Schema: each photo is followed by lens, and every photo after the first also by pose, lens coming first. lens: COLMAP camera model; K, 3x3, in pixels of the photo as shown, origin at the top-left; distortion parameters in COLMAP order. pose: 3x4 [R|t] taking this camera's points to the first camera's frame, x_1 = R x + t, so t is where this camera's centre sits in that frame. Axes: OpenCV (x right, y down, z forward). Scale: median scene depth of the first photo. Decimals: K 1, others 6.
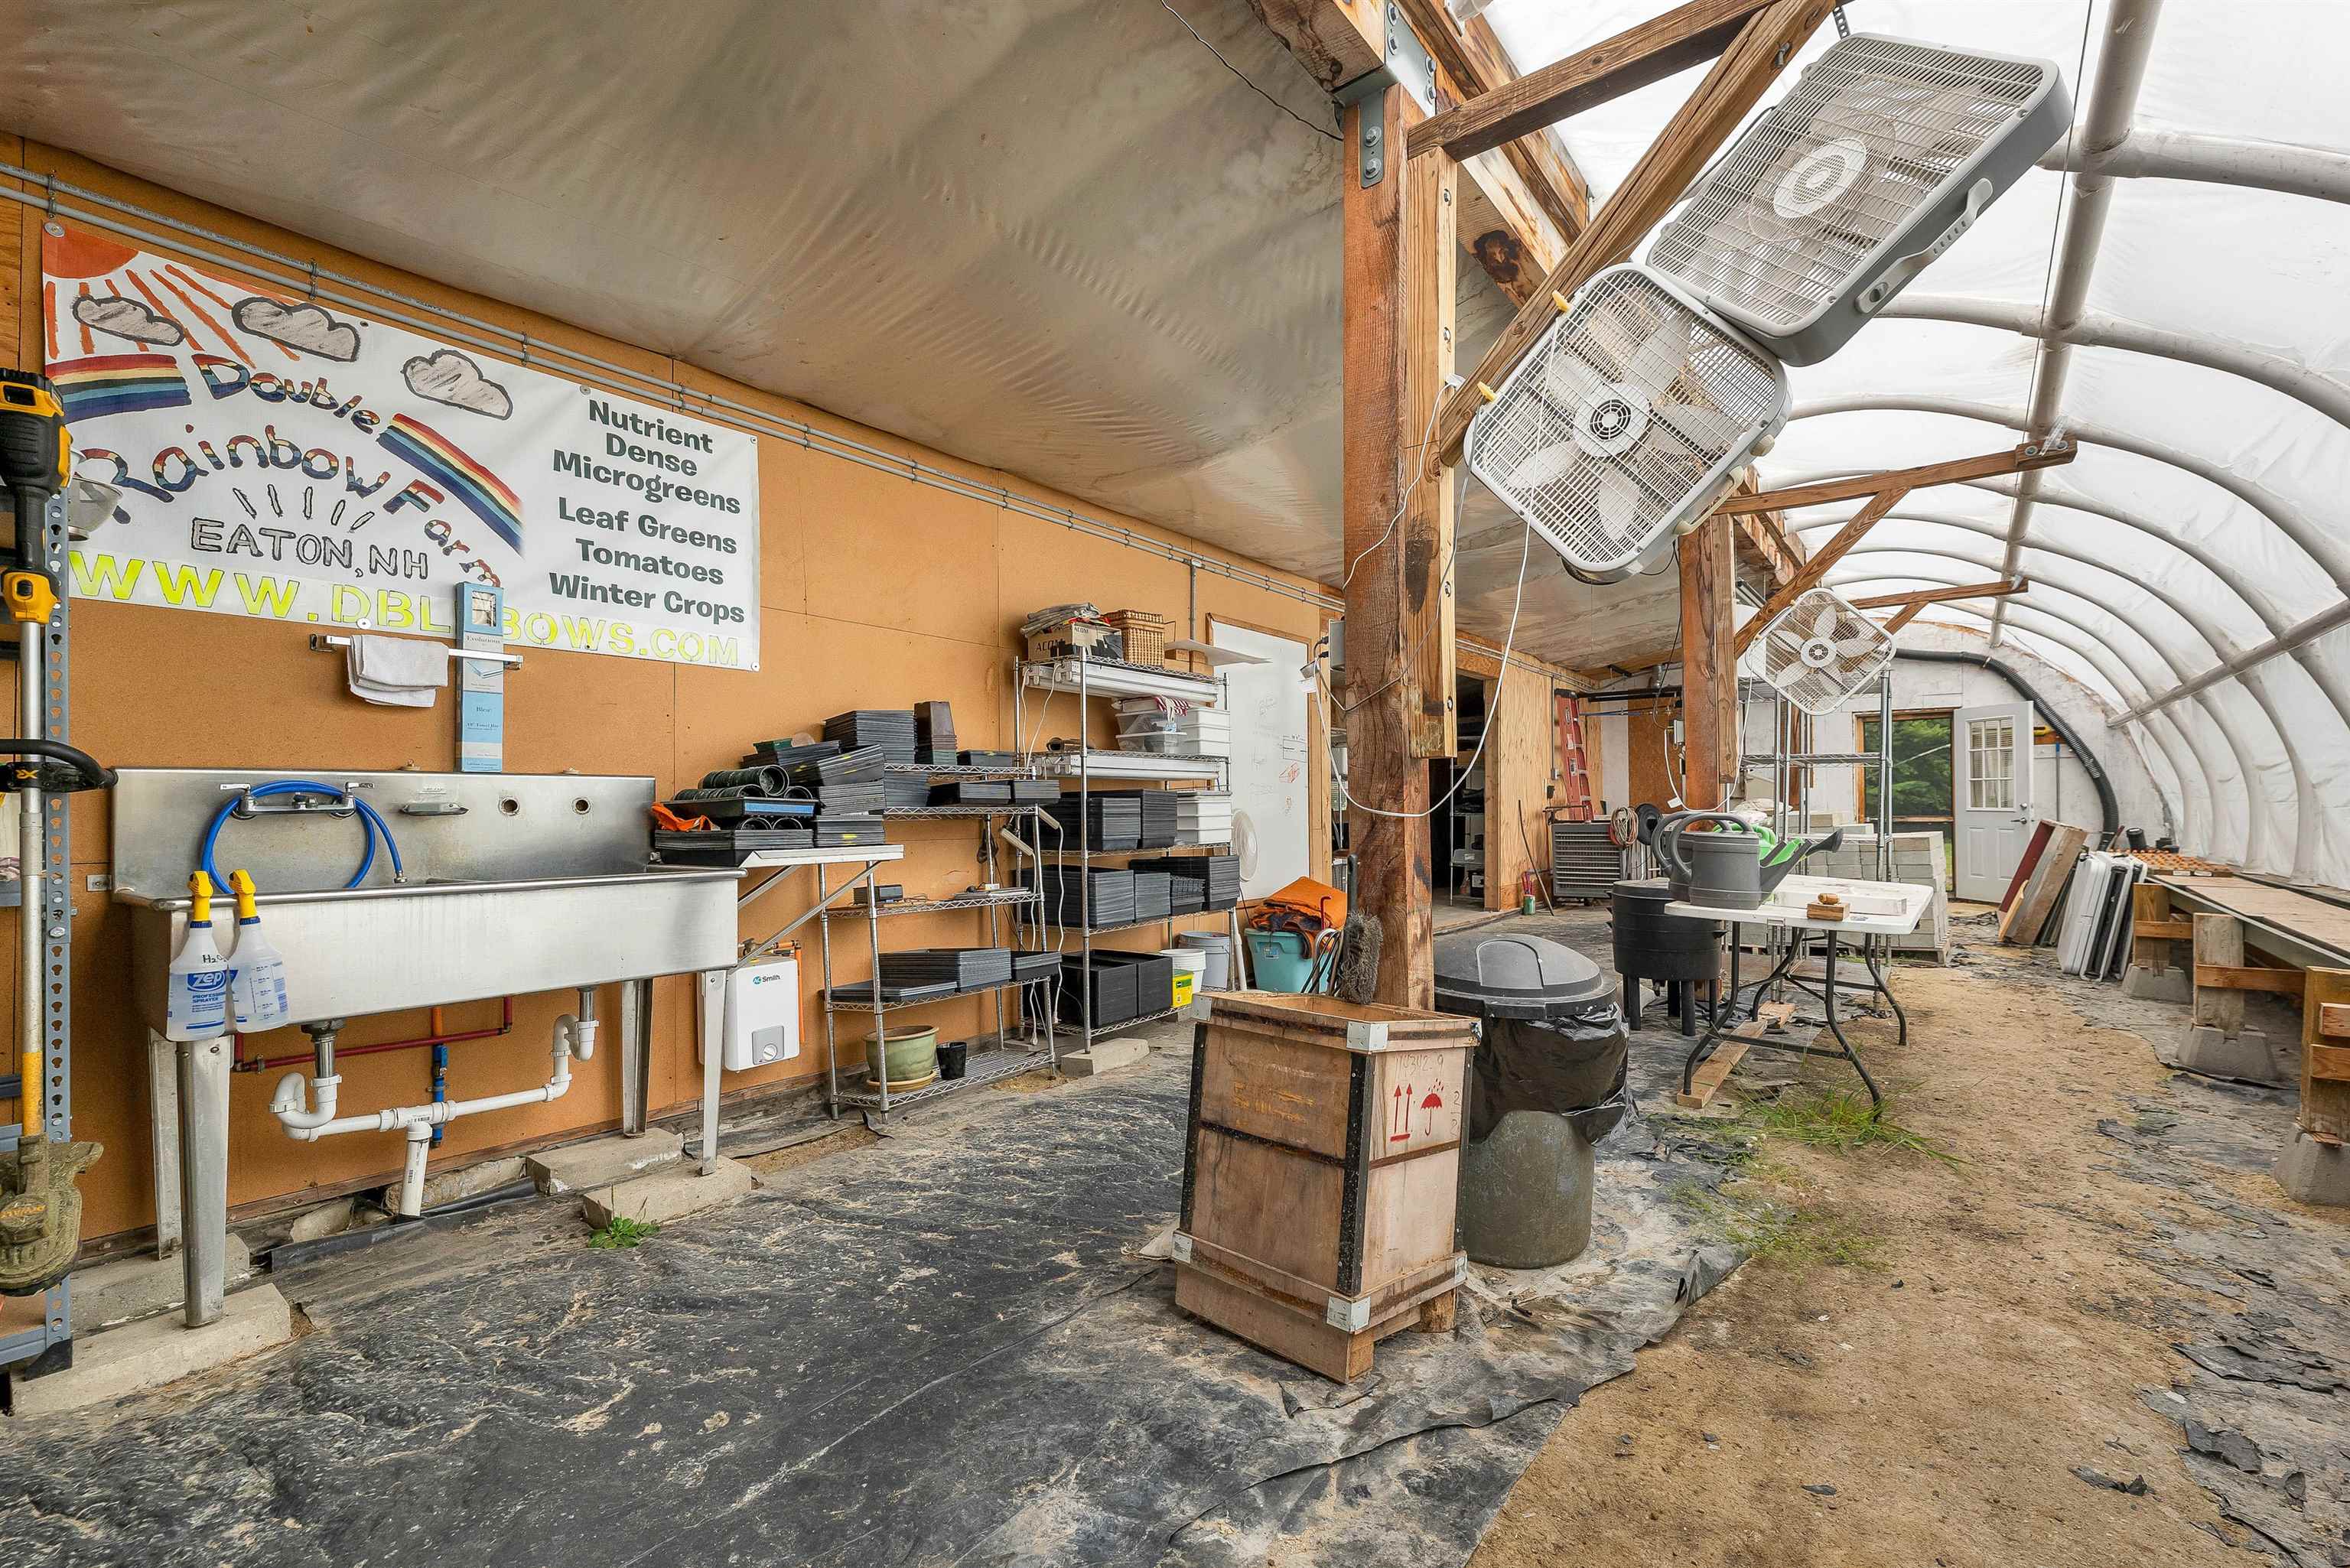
lens RADIAL K [[985.4, 0, 1171.9], [0, 985.4, 790.8], [0, 0, 1]] dist [0.000728, 0.000075]
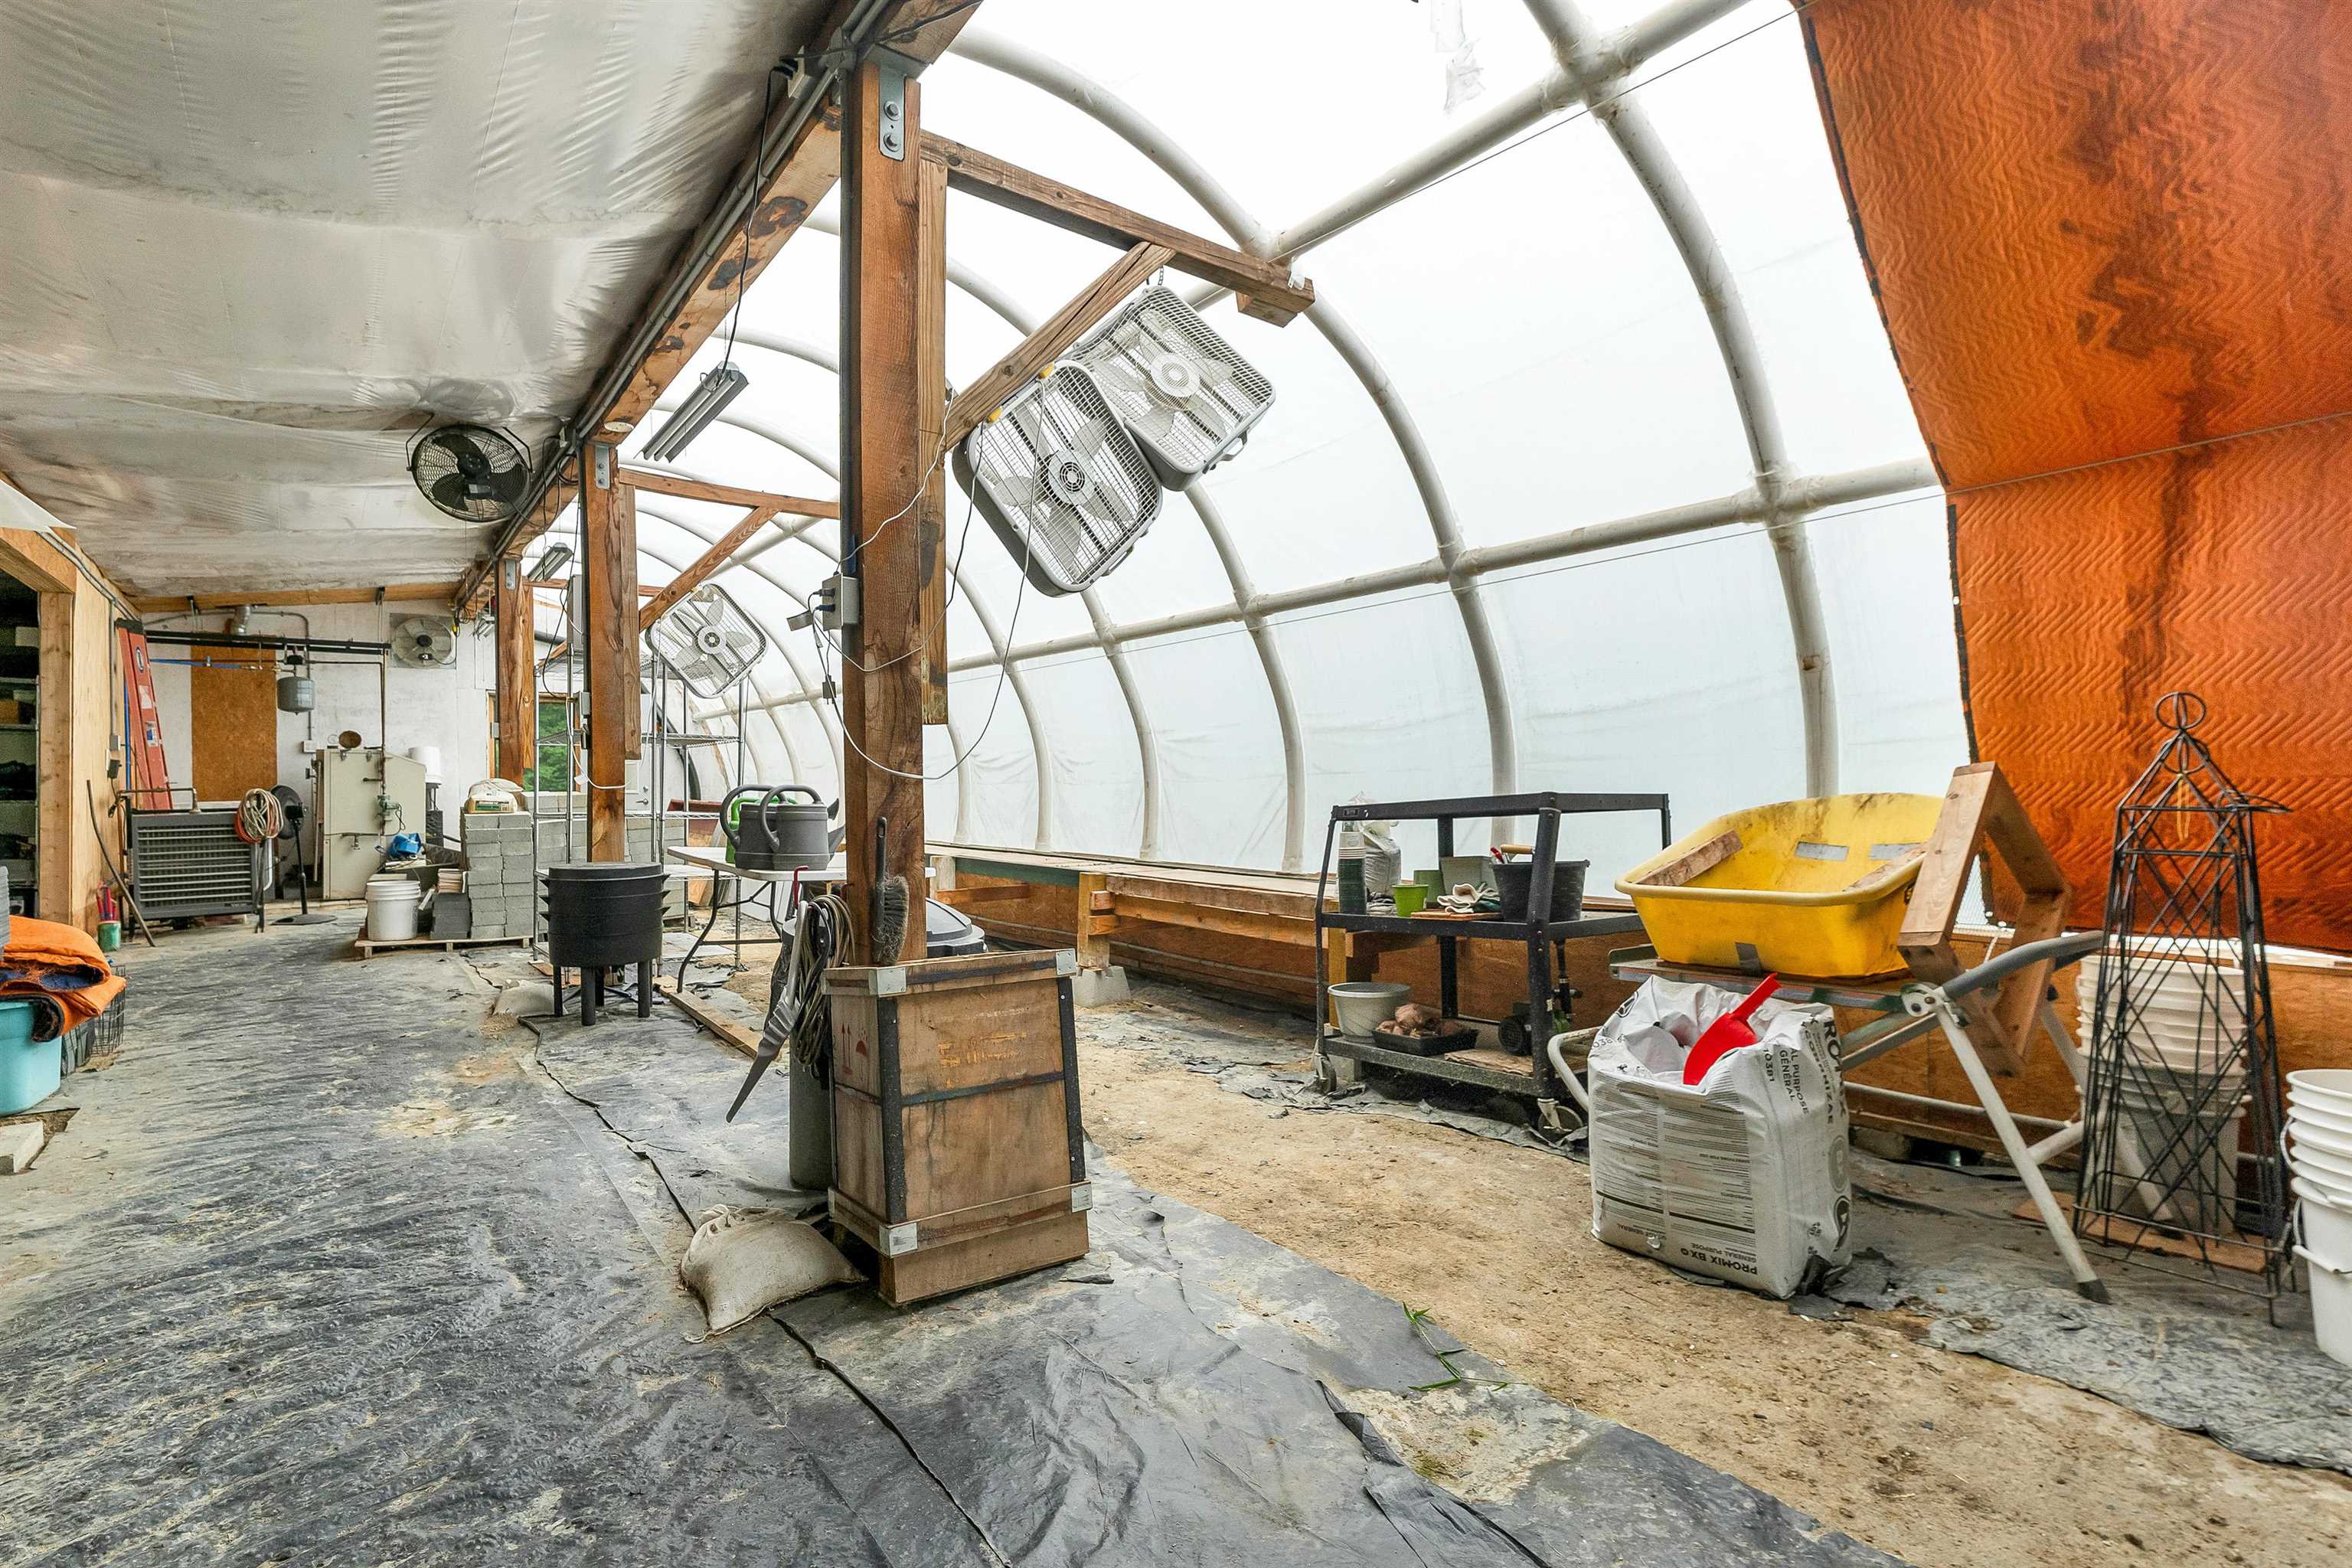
lens RADIAL K [[1121.5, 0, 1182.4], [0, 1121.5, 765.3], [0, 0, 1]] dist [0.004607, 0.000428]
pose [[0.244624, 0.020015, 0.969412, -0.829582], [-0.008203, 0.999794, -0.018573, 0.030333], [-0.969583, -0.003409, 0.244737, 0.421348]]
